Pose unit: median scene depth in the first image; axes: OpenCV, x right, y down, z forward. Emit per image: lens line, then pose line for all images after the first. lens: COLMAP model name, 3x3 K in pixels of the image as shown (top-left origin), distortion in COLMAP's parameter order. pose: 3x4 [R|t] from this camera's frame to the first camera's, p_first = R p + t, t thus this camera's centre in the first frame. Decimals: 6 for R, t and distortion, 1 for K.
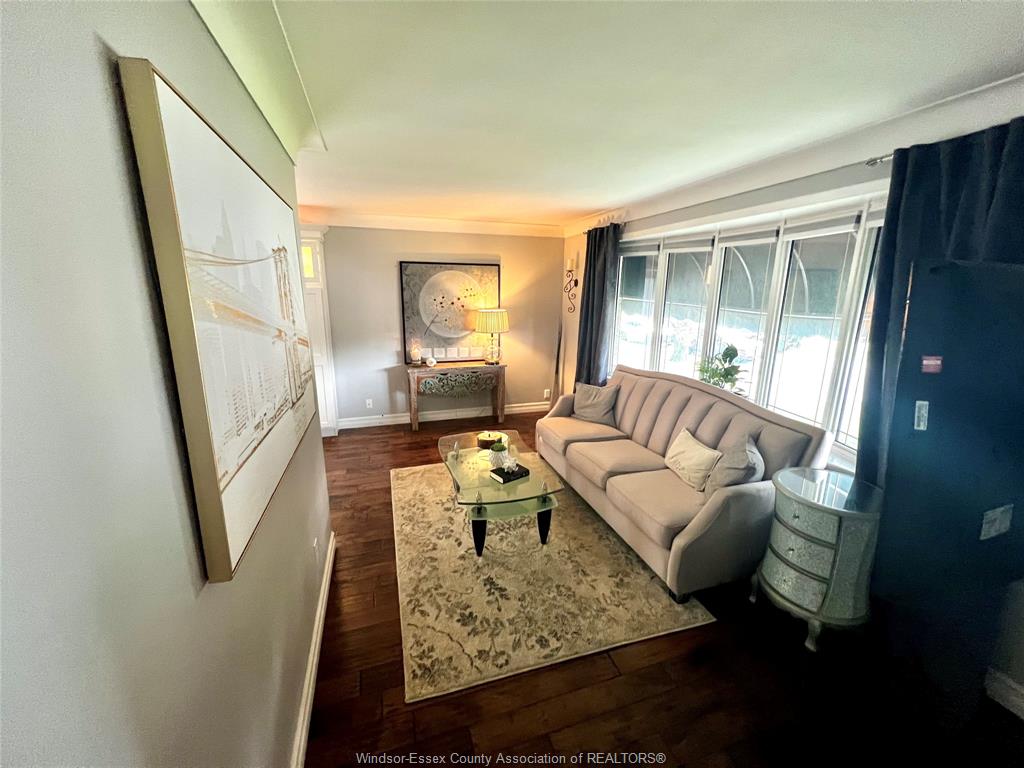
lens RADIAL K [[408.7, 0, 512.0], [0, 408.7, 384.0], [0, 0, 1]] dist [-0.002451, -0.000101]
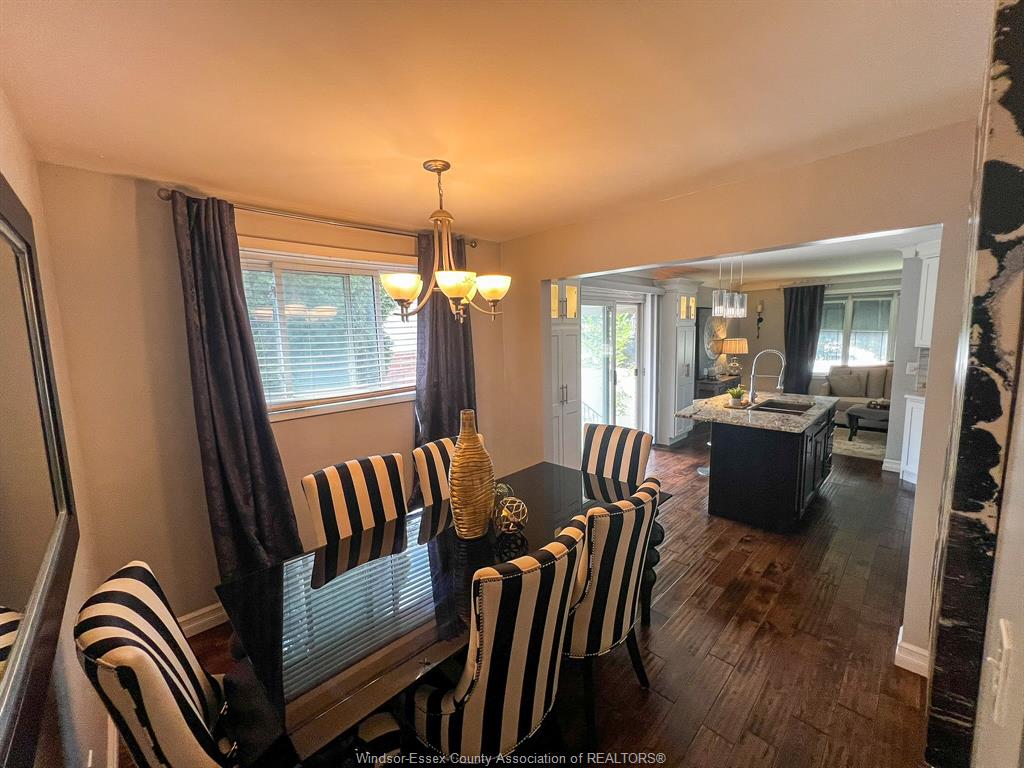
lens RADIAL K [[408.7, 0, 512.0], [0, 408.7, 384.0], [0, 0, 1]] dist [-0.002451, -0.000101]
pose [[0.901893, -0.085827, 0.423348, -1.478384], [0.132589, 0.987756, -0.082213, -0.005145], [-0.411108, 0.130278, 0.902229, 0.023007]]
